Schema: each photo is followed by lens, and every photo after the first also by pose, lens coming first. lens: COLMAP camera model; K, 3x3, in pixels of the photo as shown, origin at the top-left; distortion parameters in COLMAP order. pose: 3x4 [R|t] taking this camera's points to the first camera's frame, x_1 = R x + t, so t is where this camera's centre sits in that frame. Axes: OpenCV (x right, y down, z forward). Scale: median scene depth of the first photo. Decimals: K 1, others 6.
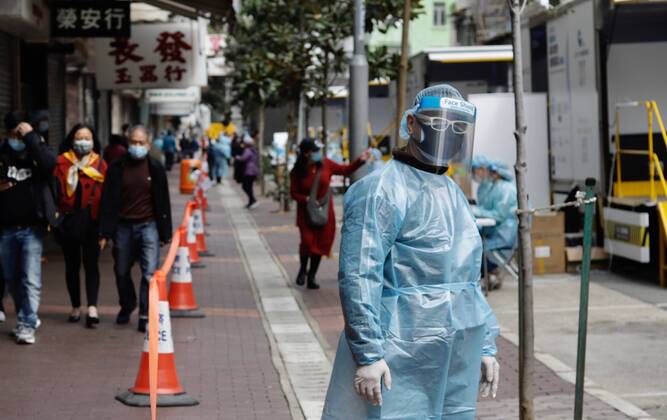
lens RADIAL K [[1576.9, 0, 333.5], [0, 1576.9, 210.0], [0, 0, 1]] dist [-0.011618, 0.008054]
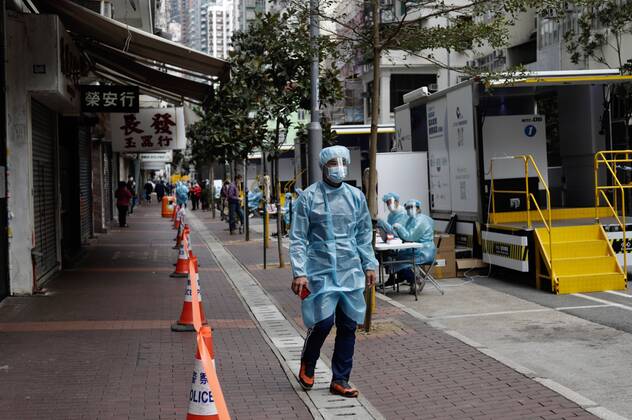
lens RADIAL K [[786.9, 0, 316.0], [0, 786.9, 210.0], [0, 0, 1]] dist [-0.001074, -0.011629]
pose [[0.993397, -0.011152, 0.114188, -0.053386], [0.012256, 0.999885, -0.008968, -0.014503], [-0.114075, 0.010308, 0.993419, 0.286640]]
